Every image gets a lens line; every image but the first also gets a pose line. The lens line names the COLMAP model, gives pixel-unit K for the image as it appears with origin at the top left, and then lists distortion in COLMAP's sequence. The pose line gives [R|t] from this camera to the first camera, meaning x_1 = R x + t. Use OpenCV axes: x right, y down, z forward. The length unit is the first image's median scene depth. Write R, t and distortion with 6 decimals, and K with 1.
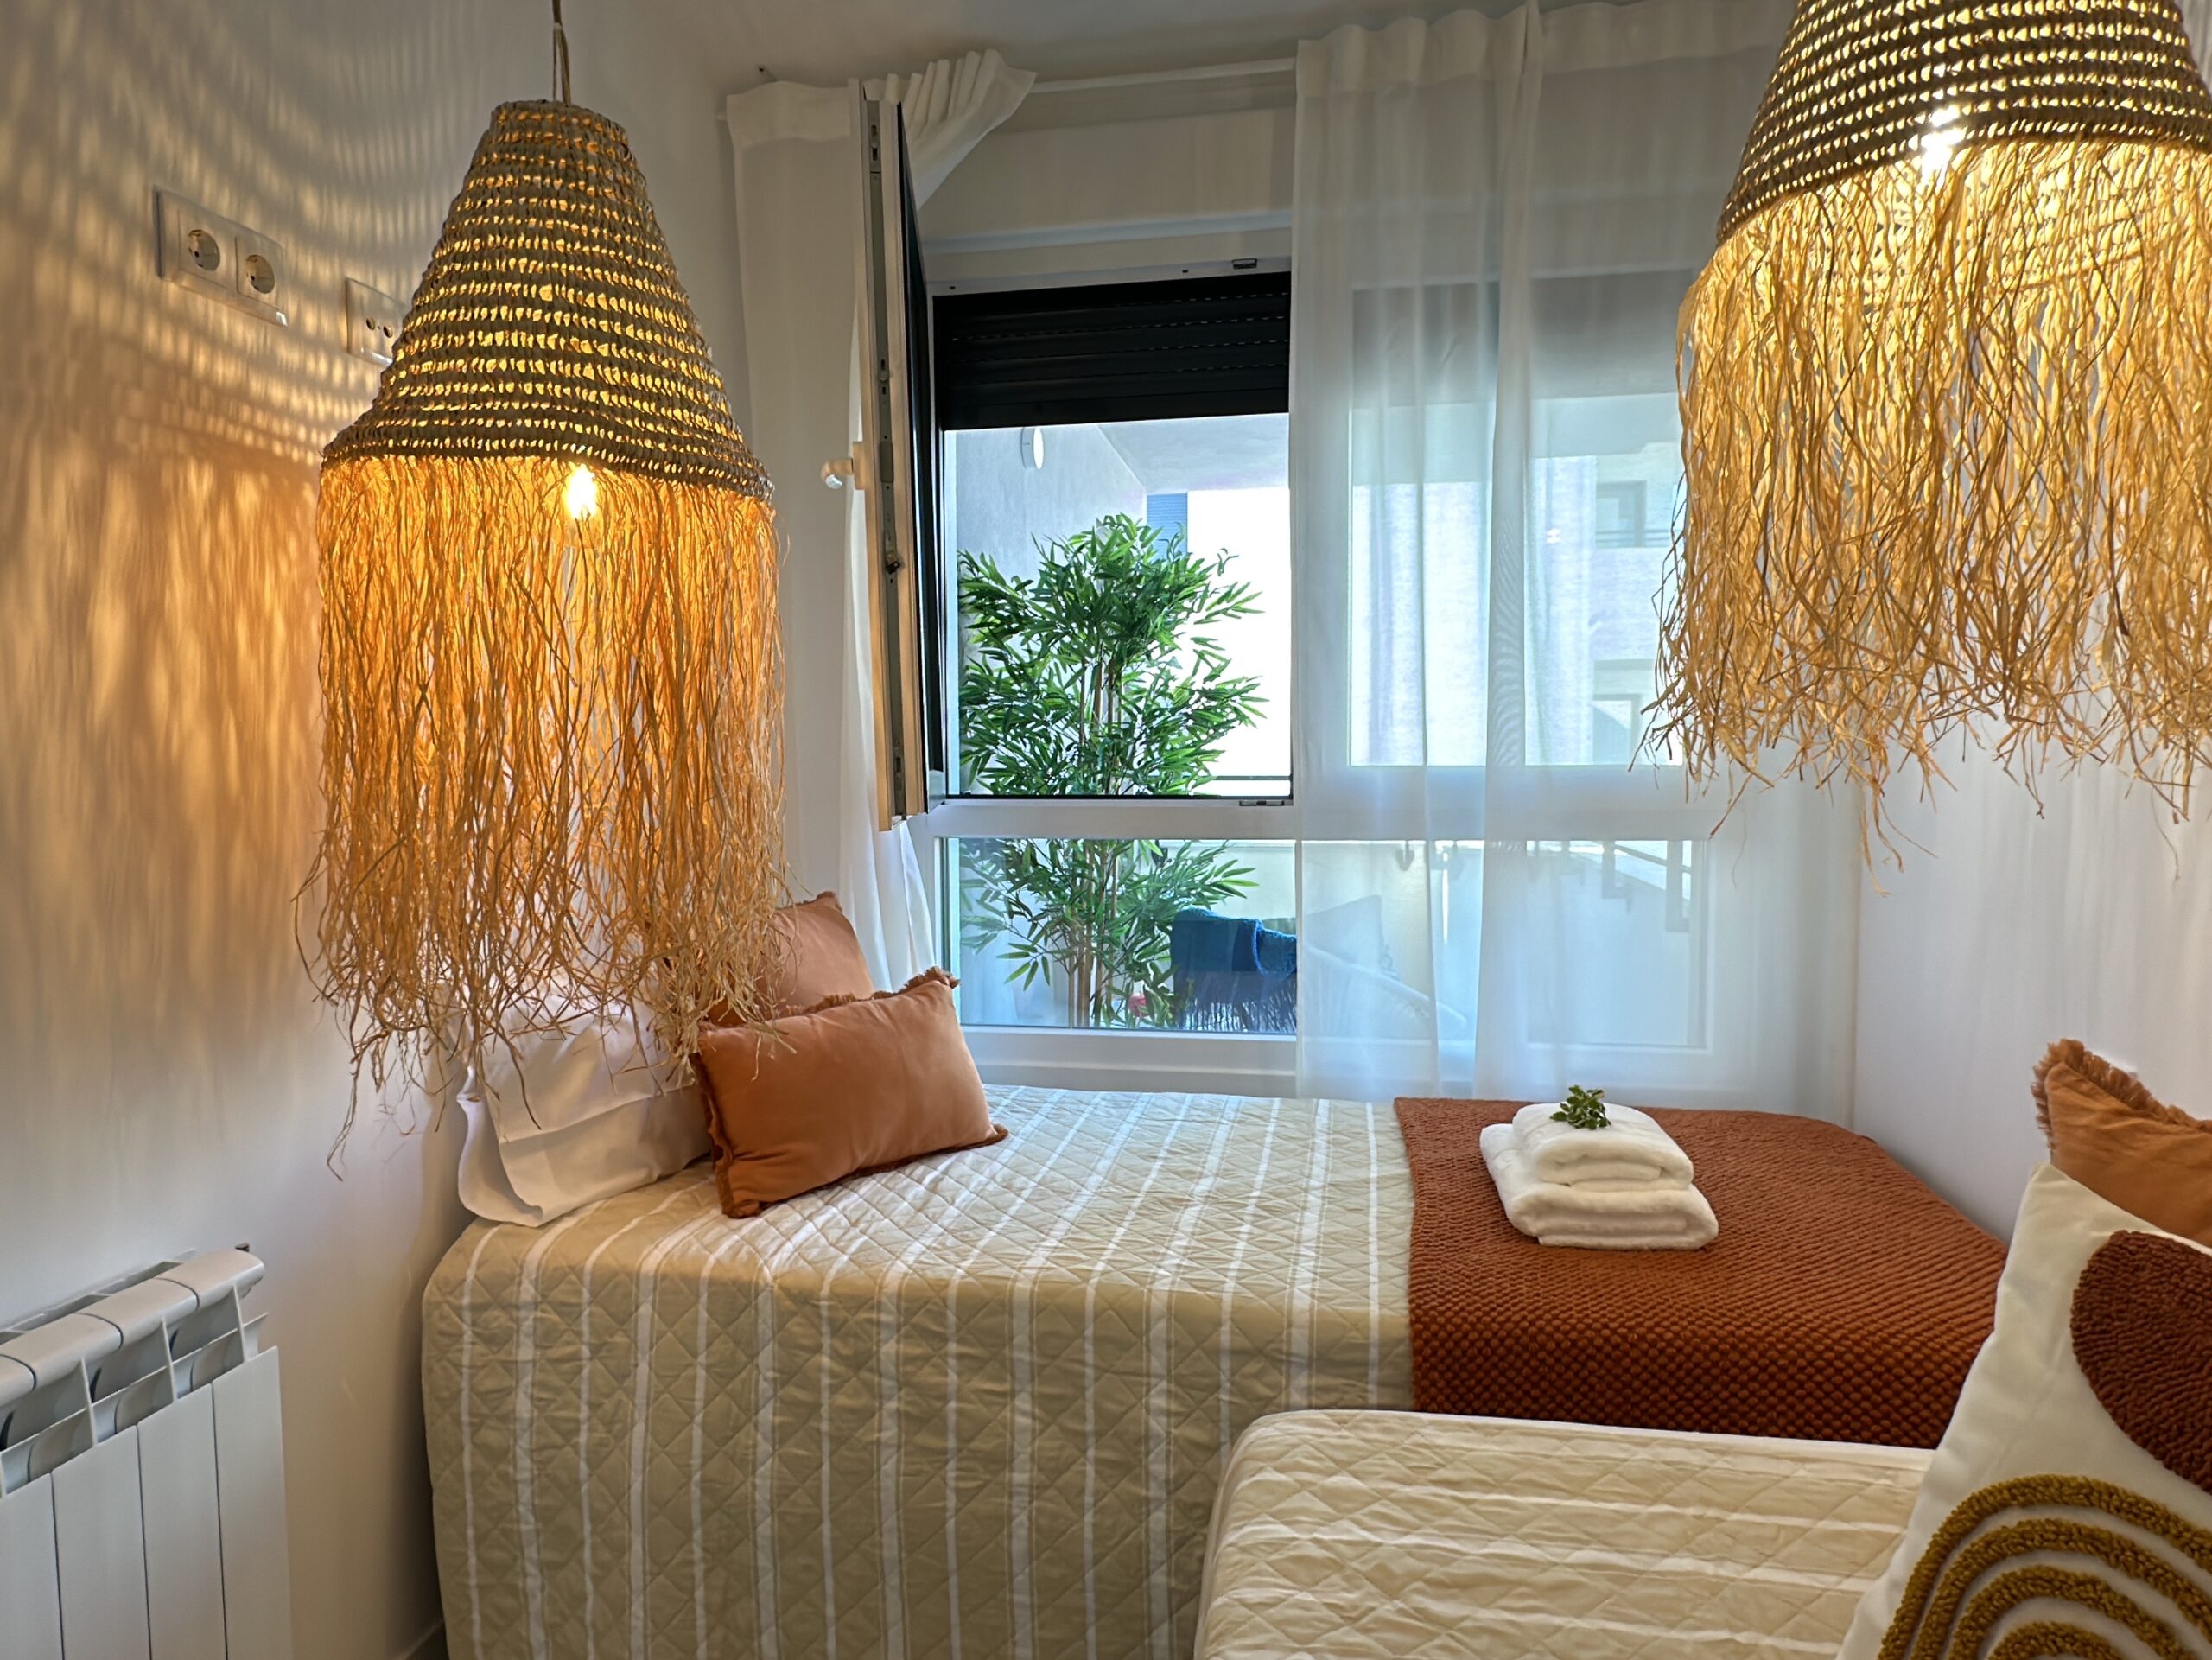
lens RADIAL K [[1322.8, 0, 1106.0], [0, 1322.8, 830.0], [0, 0, 1]] dist [-0.003864, -0.000204]
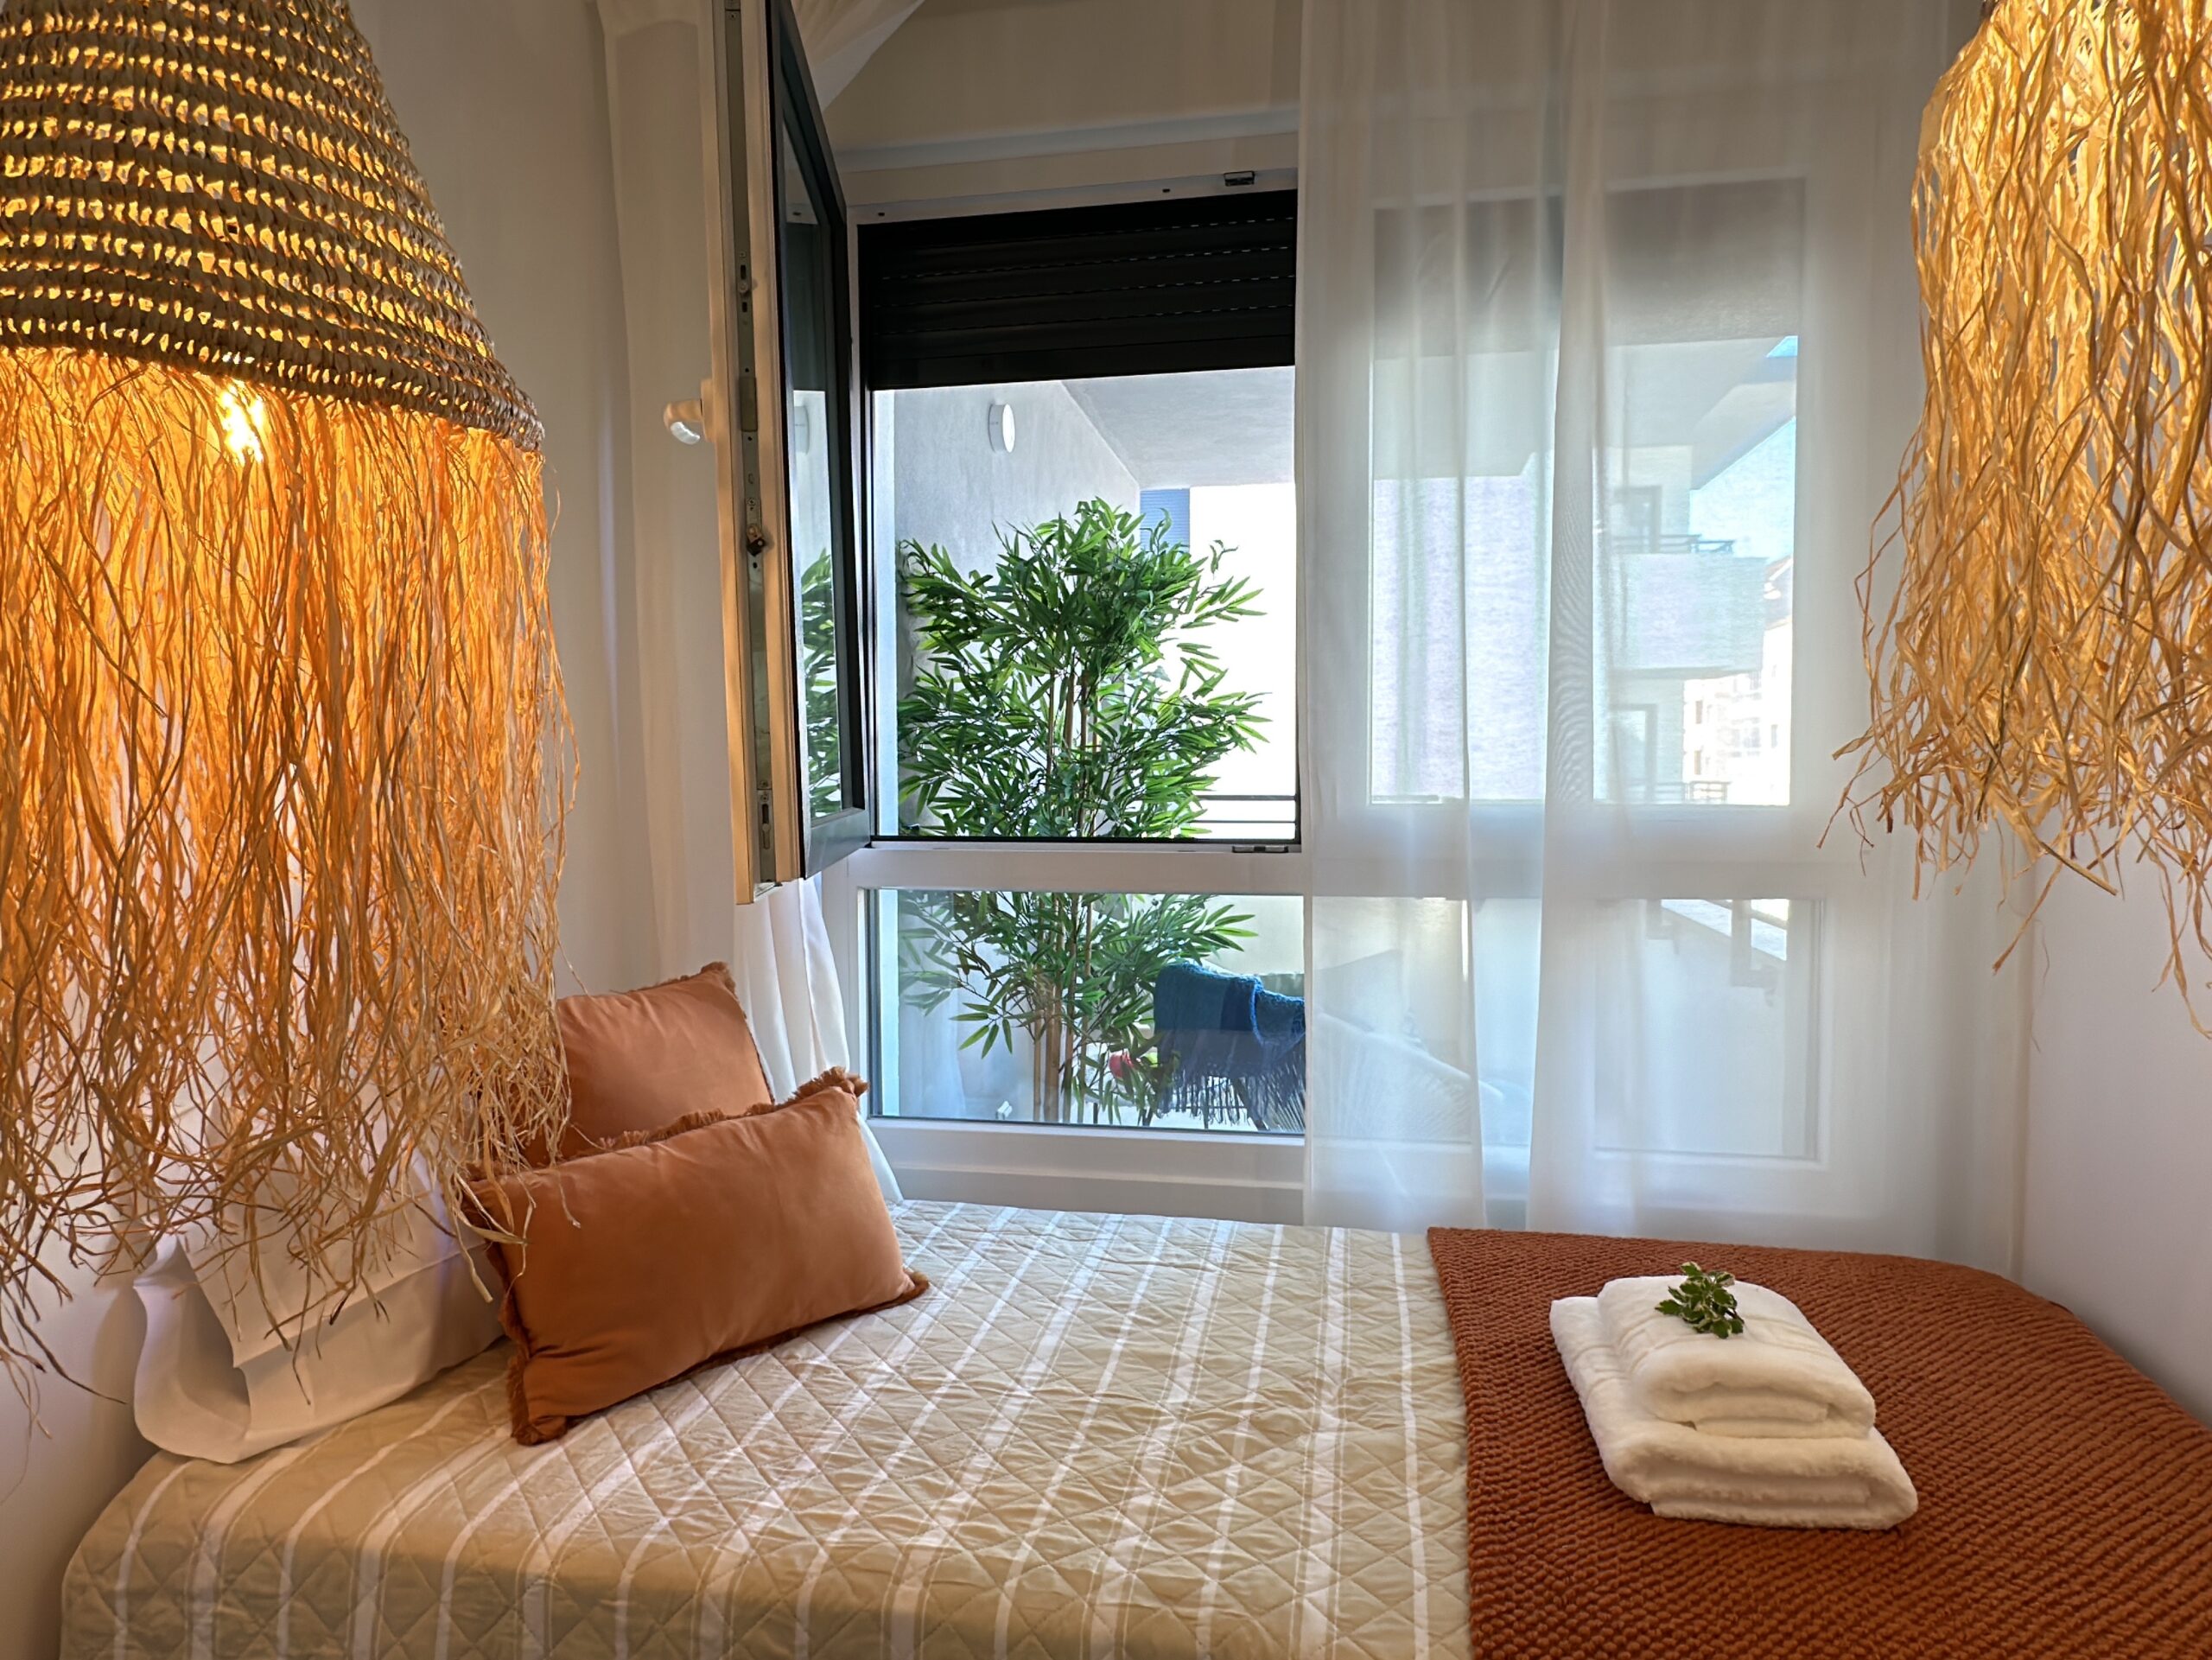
lens RADIAL K [[1322.8, 0, 1106.0], [0, 1322.8, 830.0], [0, 0, 1]] dist [-0.003864, -0.000204]
pose [[0.999989, 0.001690, -0.004275, 0.042297], [-0.001711, 0.999986, -0.004971, -0.043008], [0.004266, 0.004979, 0.999979, 0.300690]]
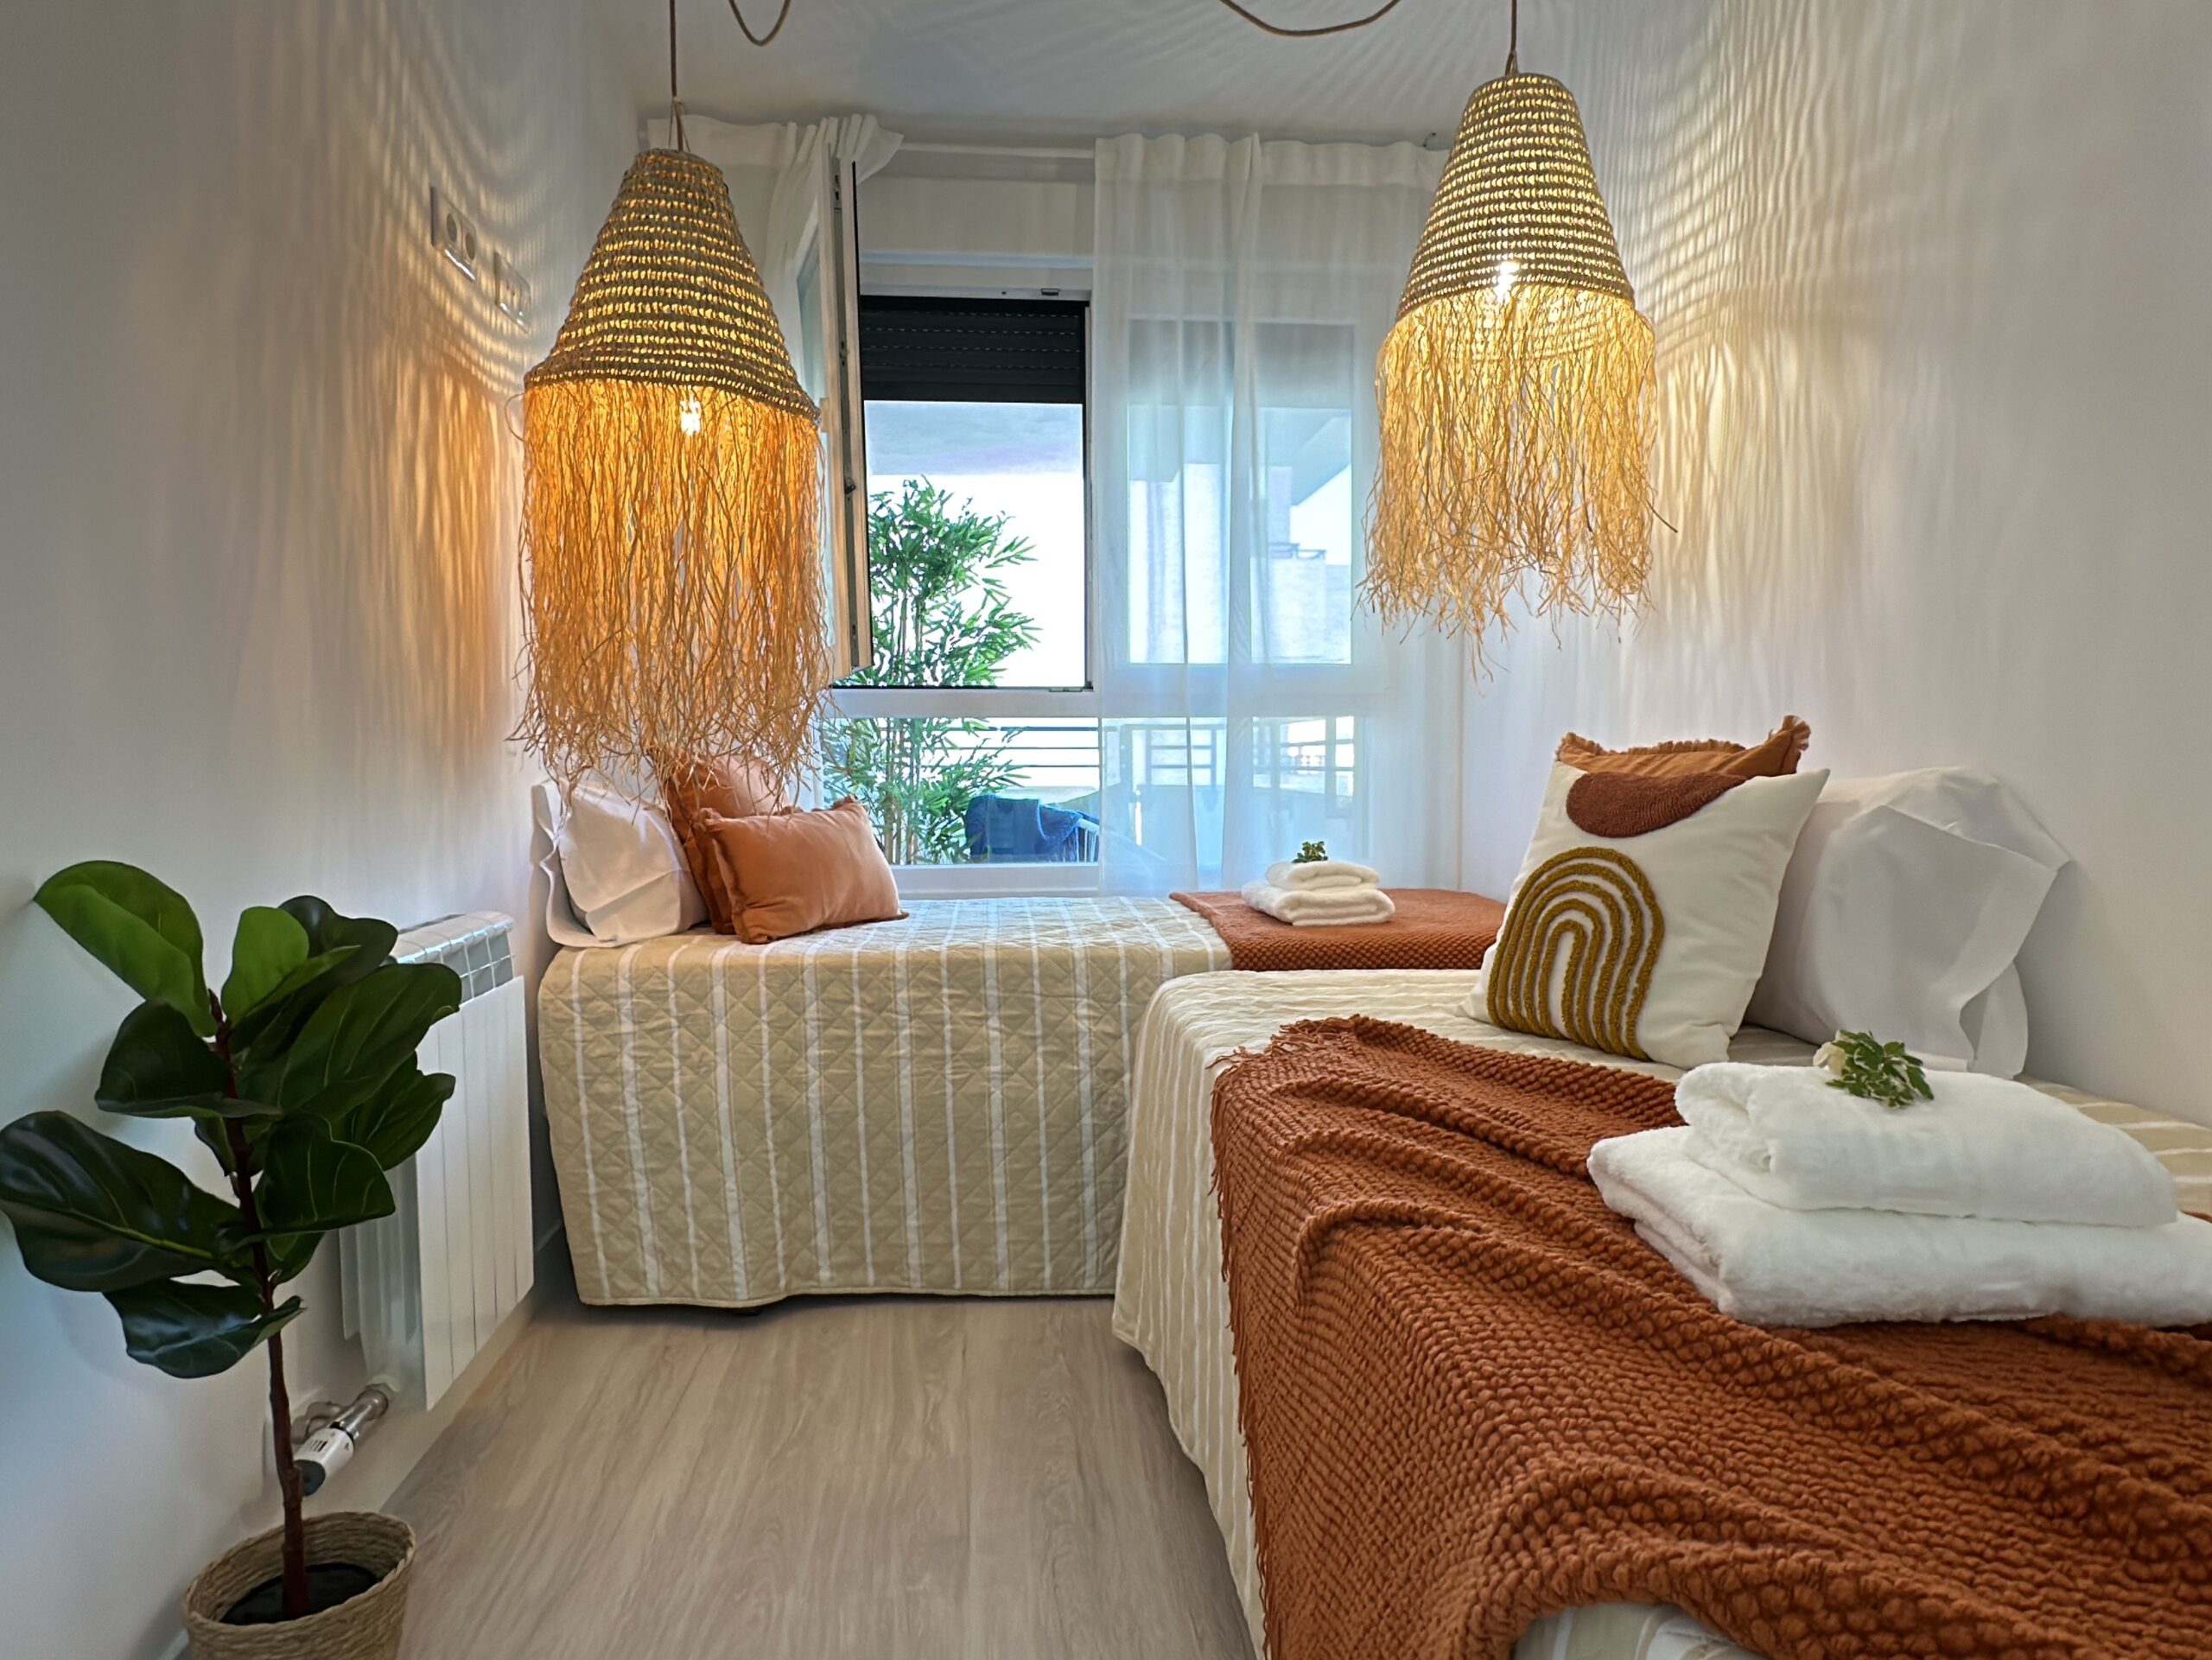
lens RADIAL K [[1322.8, 0, 1106.0], [0, 1322.8, 830.0], [0, 0, 1]] dist [-0.003864, -0.000204]
pose [[0.963330, -0.013988, 0.267954, -0.316624], [0.015131, 0.999883, -0.002202, 0.193285], [-0.267892, 0.006176, 0.963429, -0.482180]]
